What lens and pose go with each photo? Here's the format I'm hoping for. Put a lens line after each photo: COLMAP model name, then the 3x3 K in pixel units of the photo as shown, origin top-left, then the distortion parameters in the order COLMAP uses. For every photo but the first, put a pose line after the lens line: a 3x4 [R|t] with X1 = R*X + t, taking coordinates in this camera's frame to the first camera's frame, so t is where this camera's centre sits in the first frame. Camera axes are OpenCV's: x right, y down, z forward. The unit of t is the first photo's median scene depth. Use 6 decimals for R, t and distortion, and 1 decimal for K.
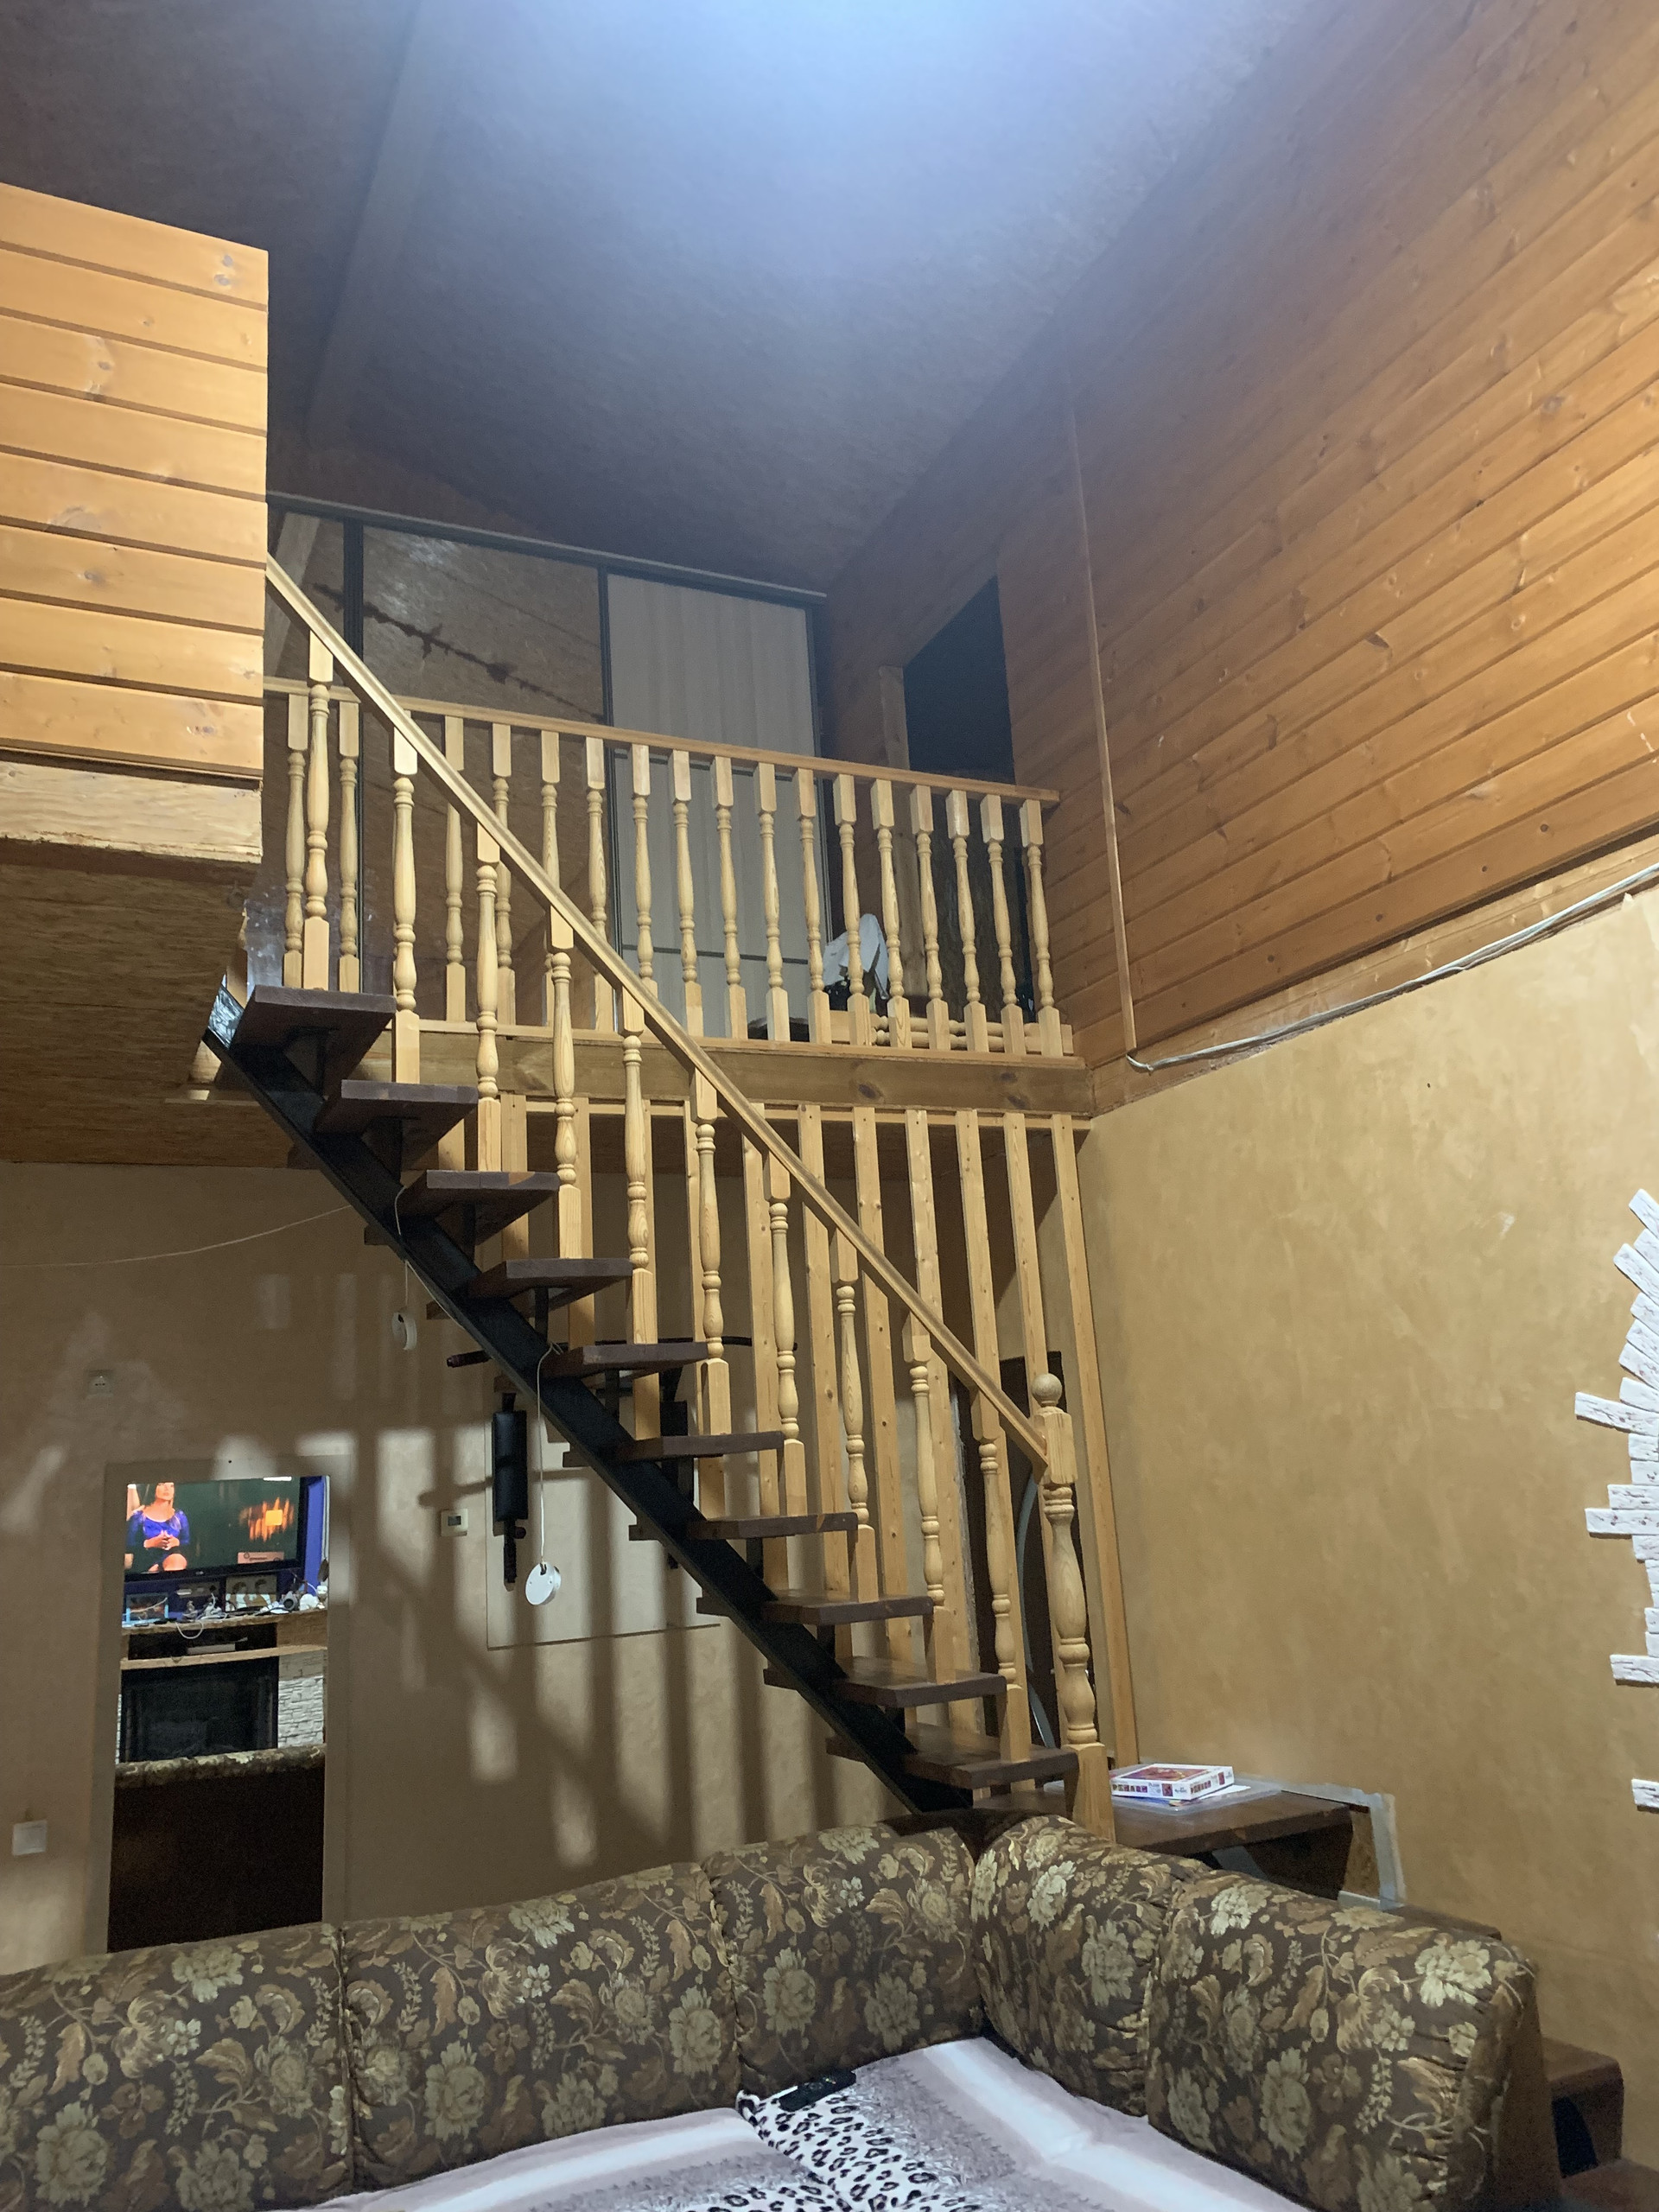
lens RADIAL K [[1694.5, 0, 839.5], [0, 1694.5, 1107.2], [0, 0, 1]] dist [0.044562, -0.045005]
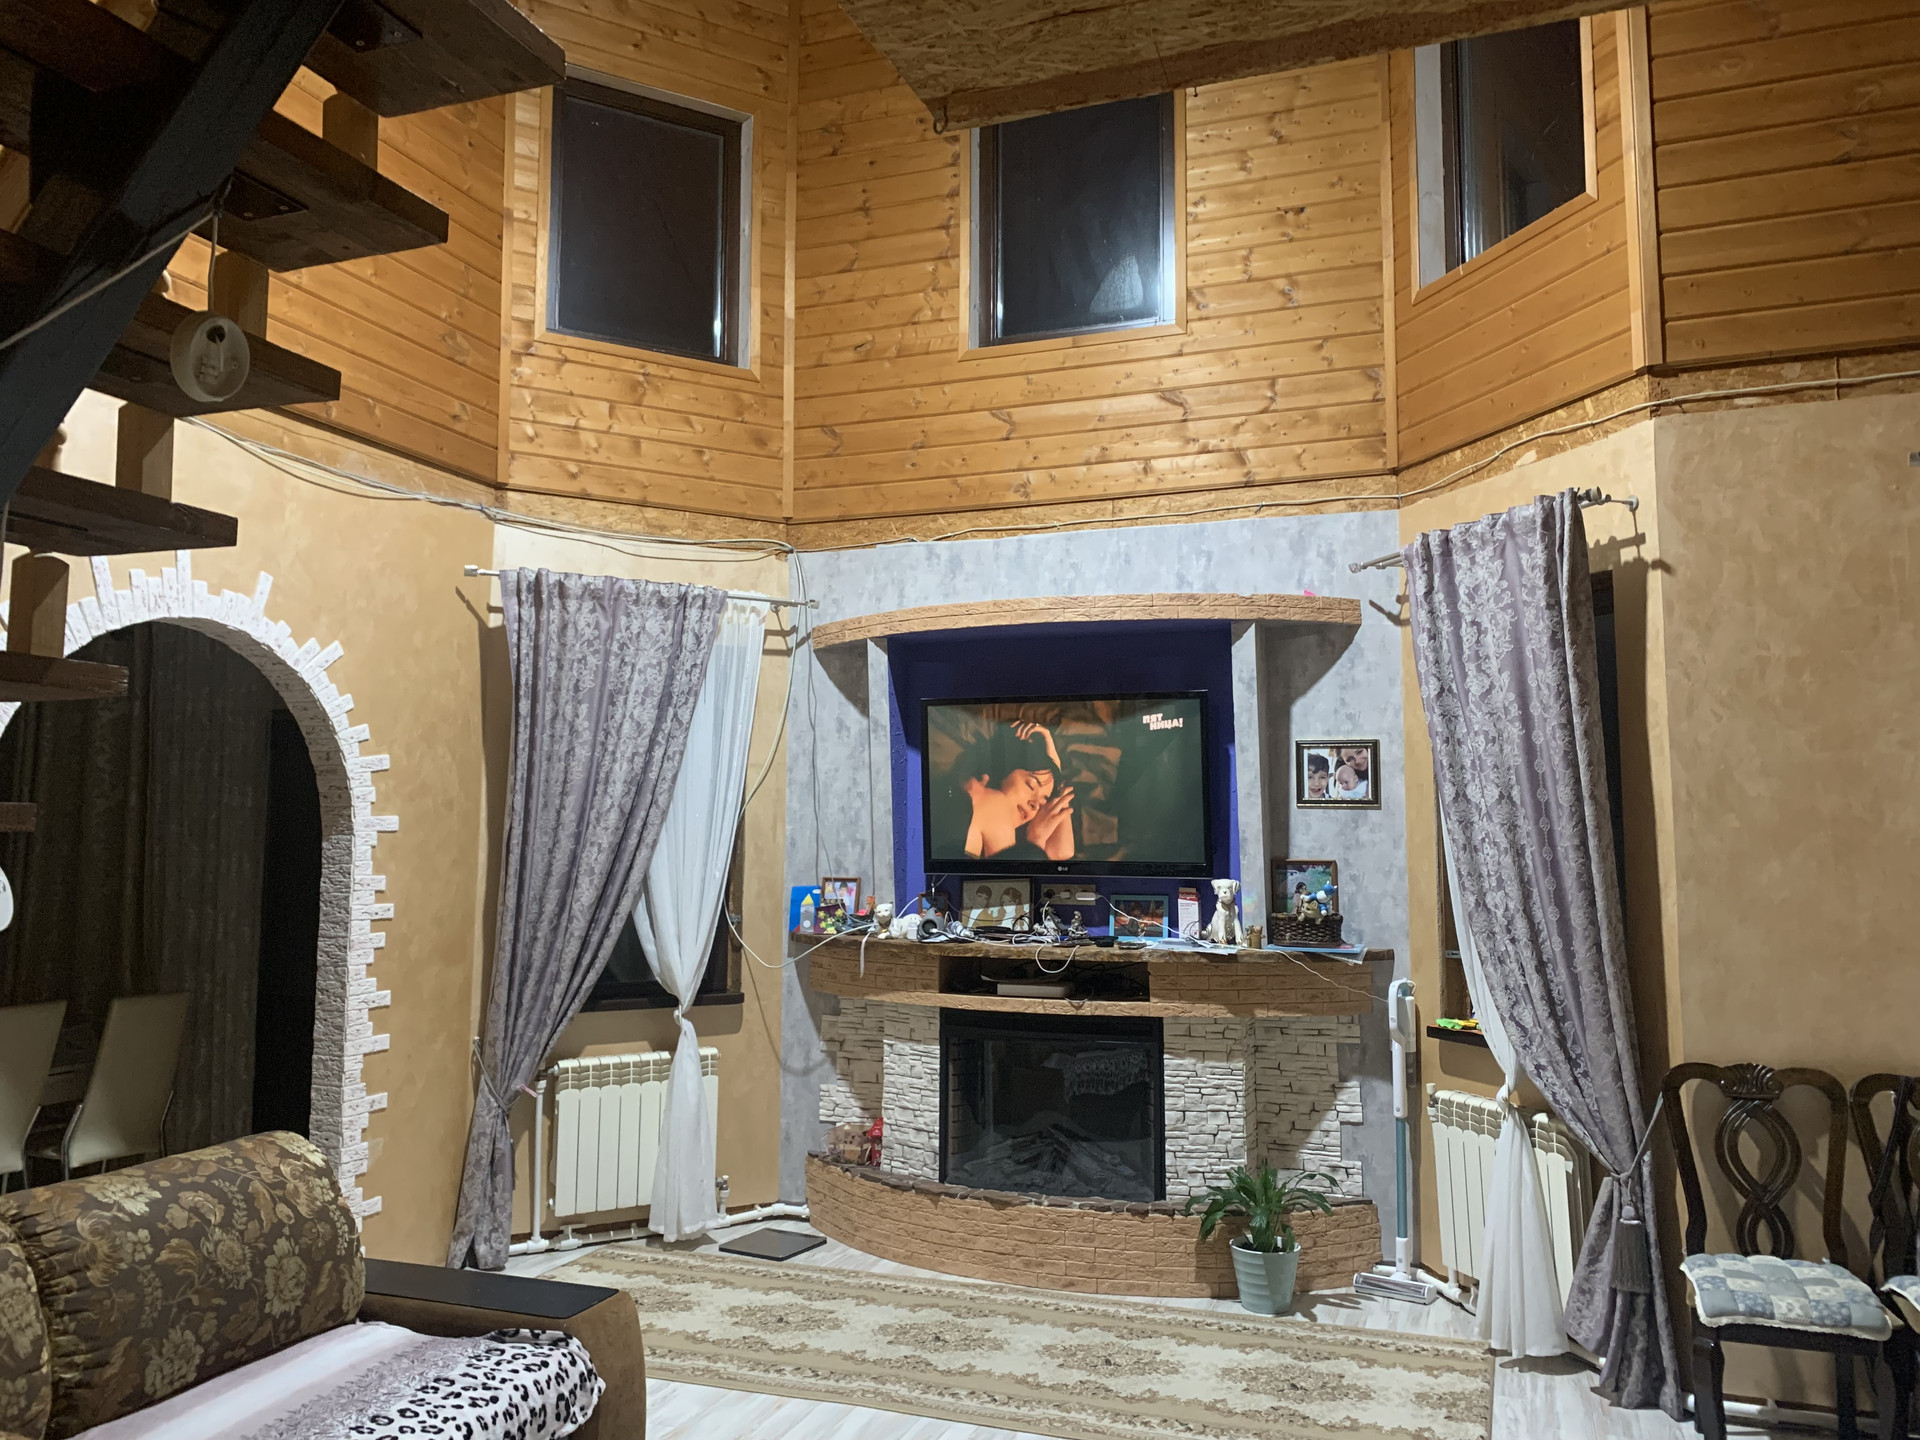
lens RADIAL K [[1470.8, 0, 953.1], [0, 1470.8, 699.3], [0, 0, 1]] dist [0.044562, -0.045005]
pose [[-0.699779, 0.129056, 0.702605, -0.672869], [-0.128164, 0.944905, -0.301211, 0.316617], [-0.702769, -0.300830, -0.644684, 1.081330]]
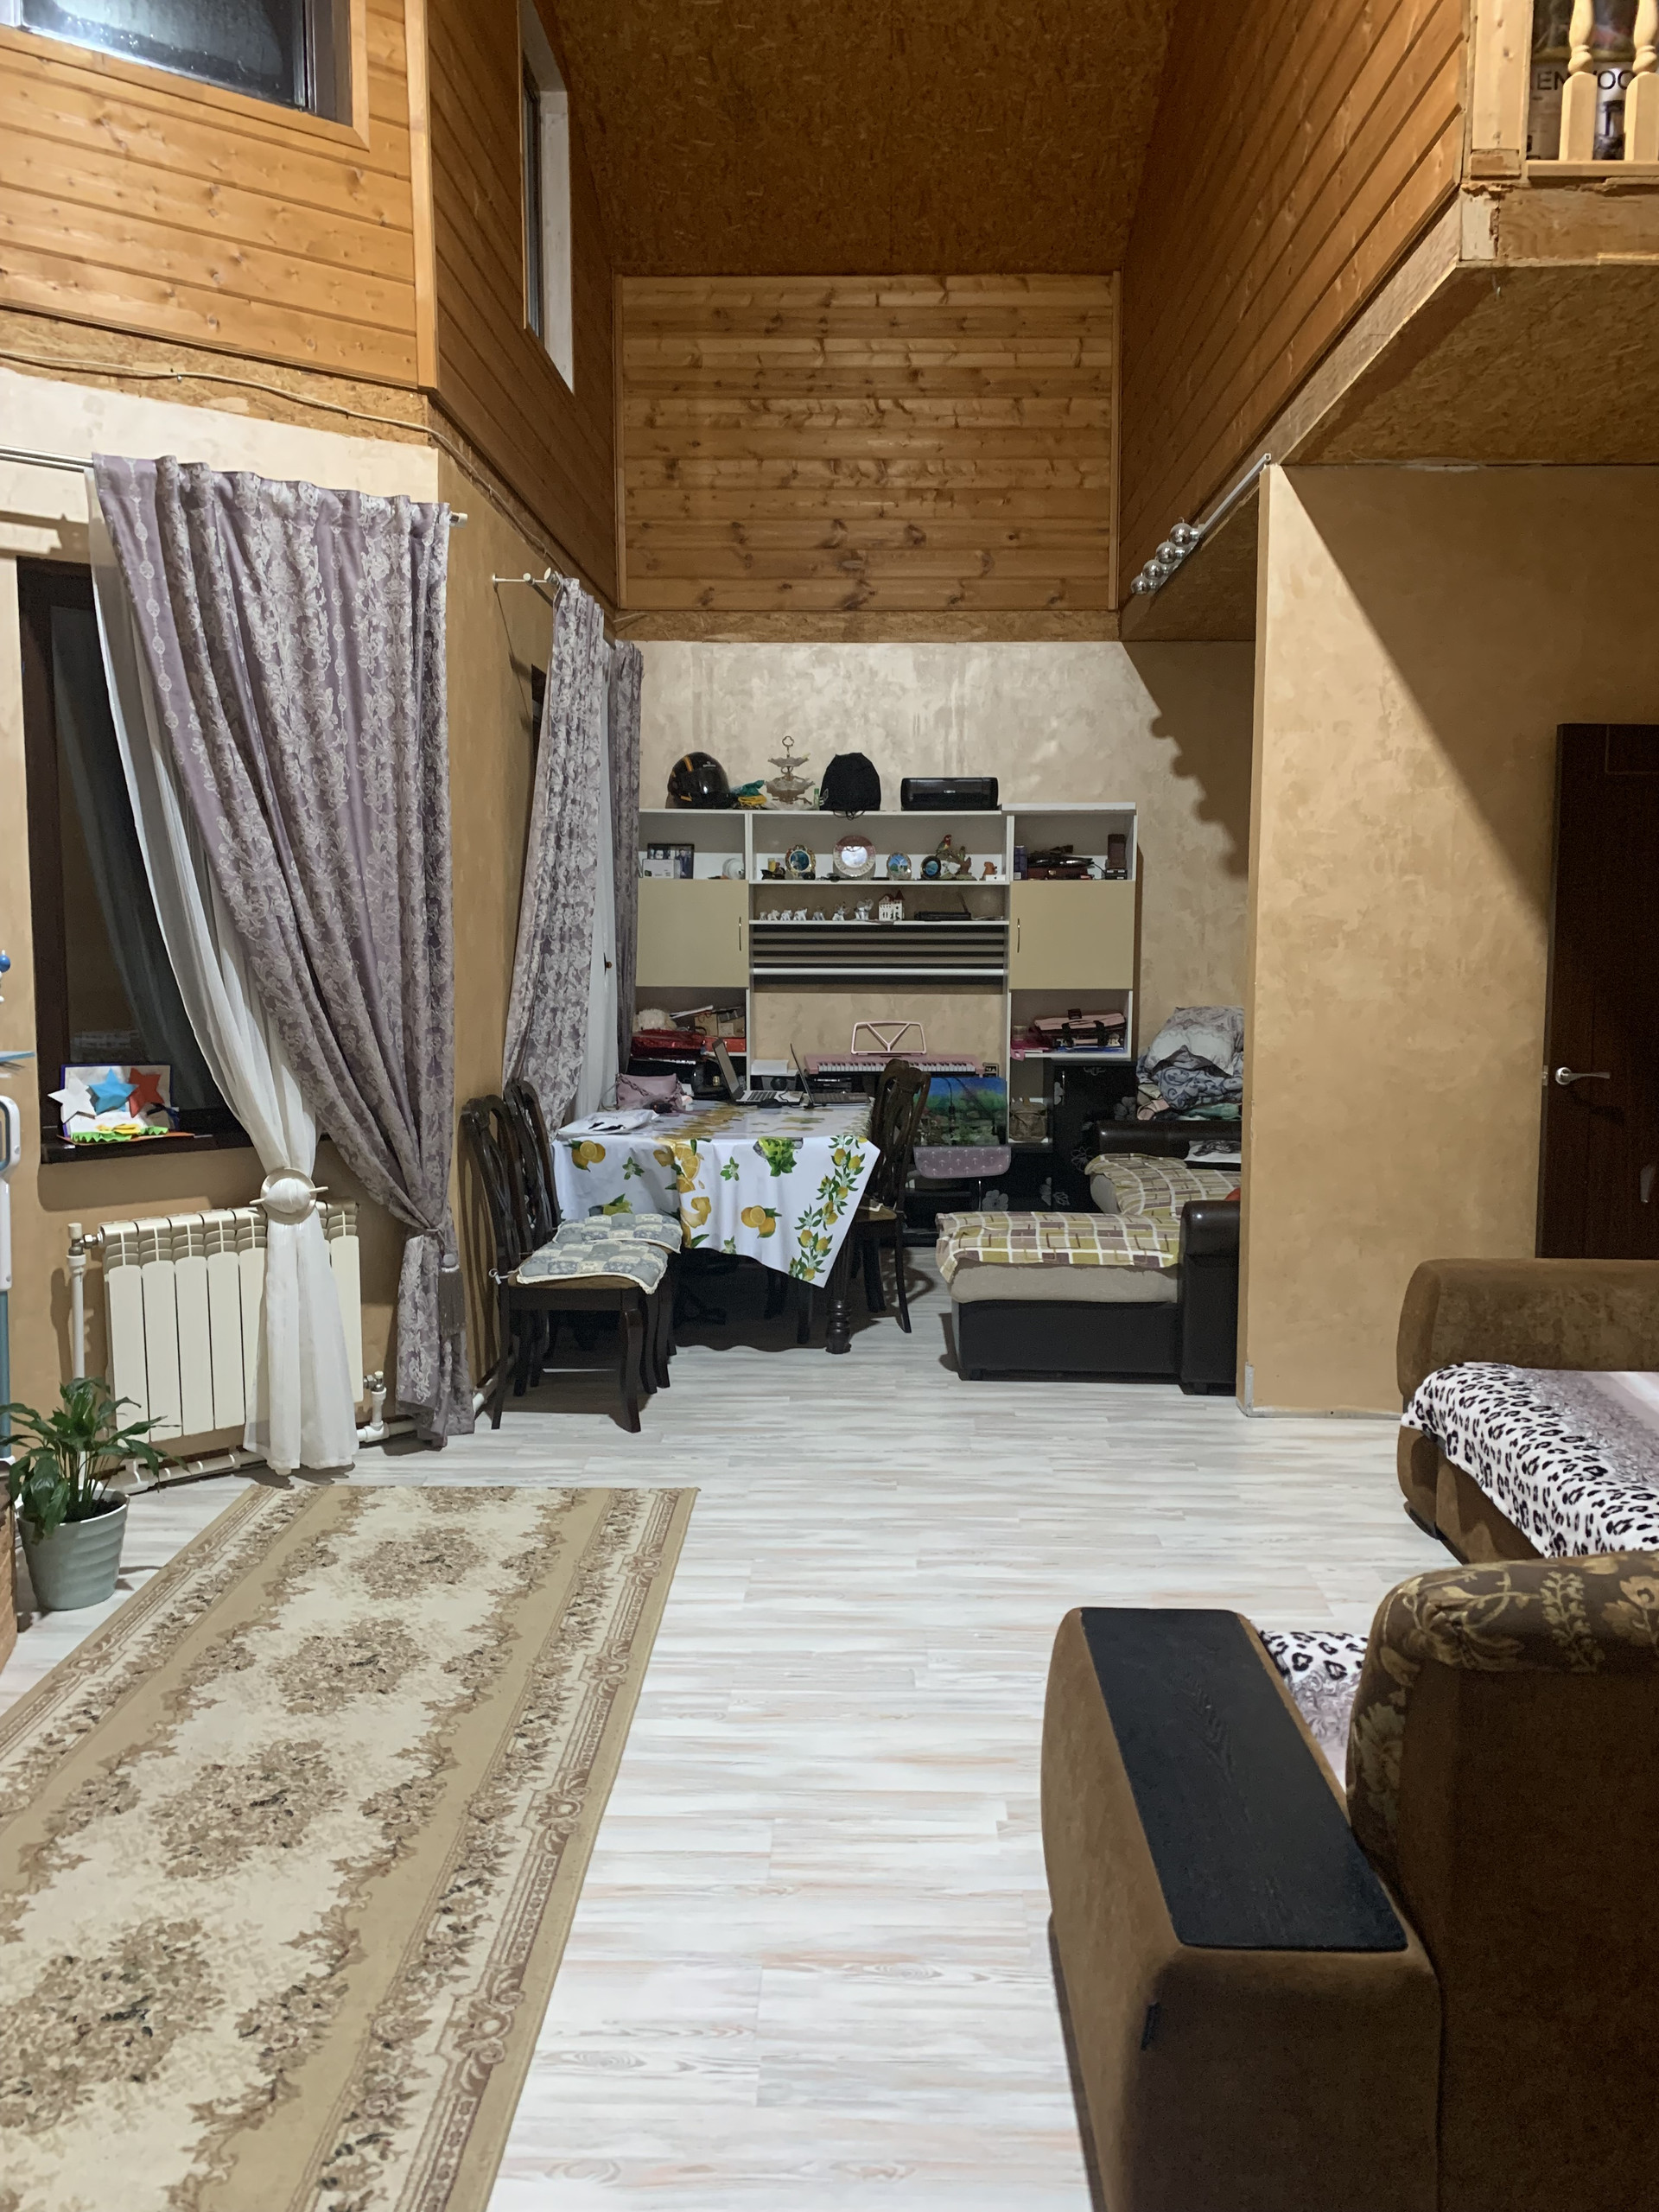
lens RADIAL K [[1694.5, 0, 838.8], [0, 1694.5, 1100.3], [0, 0, 1]] dist [0.044562, -0.045005]
pose [[-0.439419, 0.157509, -0.884365, 0.692846], [0.235150, 0.970345, 0.055982, 0.170007], [0.866957, -0.183359, -0.463427, 0.795894]]
